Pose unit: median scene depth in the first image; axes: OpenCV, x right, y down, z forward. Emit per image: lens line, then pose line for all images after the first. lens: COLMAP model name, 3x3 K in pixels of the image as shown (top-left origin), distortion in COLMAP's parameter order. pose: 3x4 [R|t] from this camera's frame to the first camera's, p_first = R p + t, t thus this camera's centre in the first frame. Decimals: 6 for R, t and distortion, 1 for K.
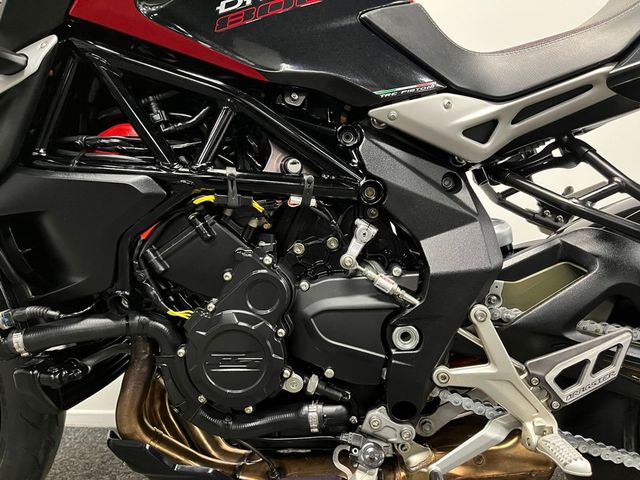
lens RADIAL K [[488.2, 0, 315.2], [0, 488.2, 240.8], [0, 0, 1]] dist [0.024407, -0.000730]
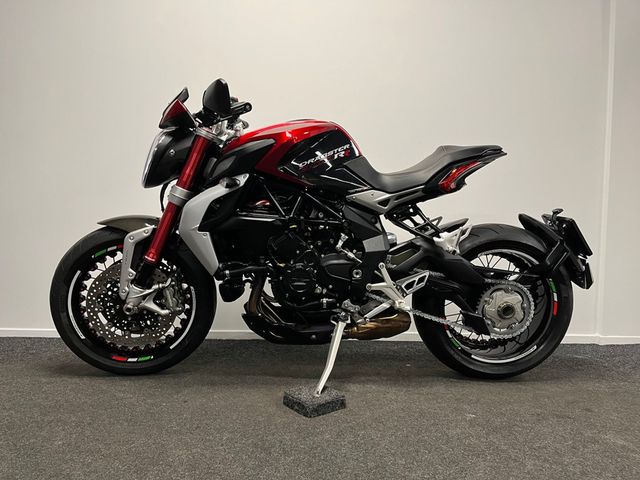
lens RADIAL K [[488.2, 0, 315.2], [0, 488.2, 240.8], [0, 0, 1]] dist [0.024407, -0.000730]
pose [[0.995119, 0.013478, 0.097759, -0.353781], [-0.014564, 0.999840, 0.010405, -0.027049], [-0.097603, -0.011778, 0.995156, -1.884353]]
